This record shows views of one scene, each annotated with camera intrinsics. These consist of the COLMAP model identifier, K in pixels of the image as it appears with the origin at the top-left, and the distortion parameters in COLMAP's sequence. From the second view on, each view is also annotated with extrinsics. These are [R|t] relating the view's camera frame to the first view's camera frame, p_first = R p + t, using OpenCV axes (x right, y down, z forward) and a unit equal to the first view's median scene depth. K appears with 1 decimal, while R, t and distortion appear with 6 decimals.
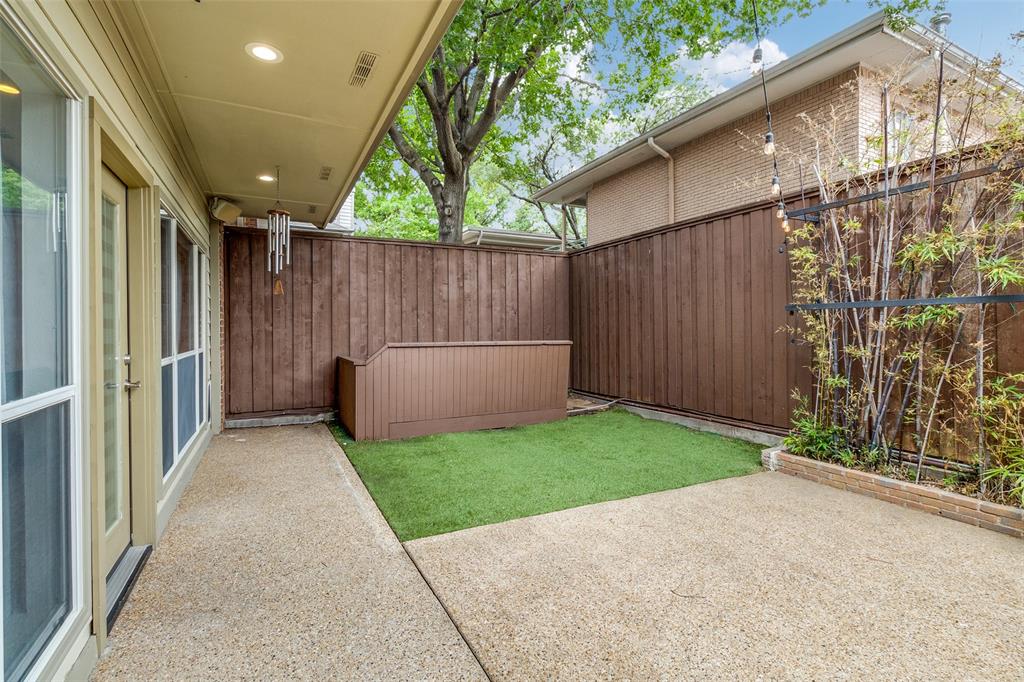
lens RADIAL K [[476.3, 0, 511.9], [0, 476.3, 332.1], [0, 0, 1]] dist [0.002970, -0.000592]
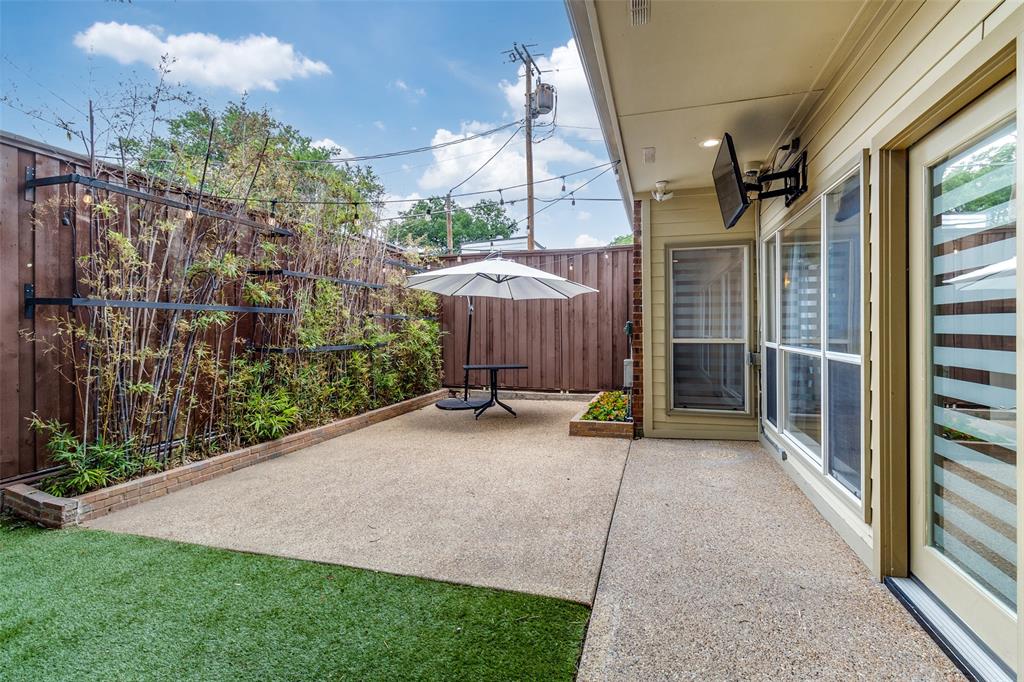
lens RADIAL K [[476.3, 0, 510.5], [0, 476.3, 331.7], [0, 0, 1]] dist [0.002970, -0.000592]
pose [[-0.712542, 0.007496, 0.701589, -0.322196], [0.016008, 0.999856, 0.005575, 0.001797], [-0.701447, 0.015204, -0.712560, 0.777774]]
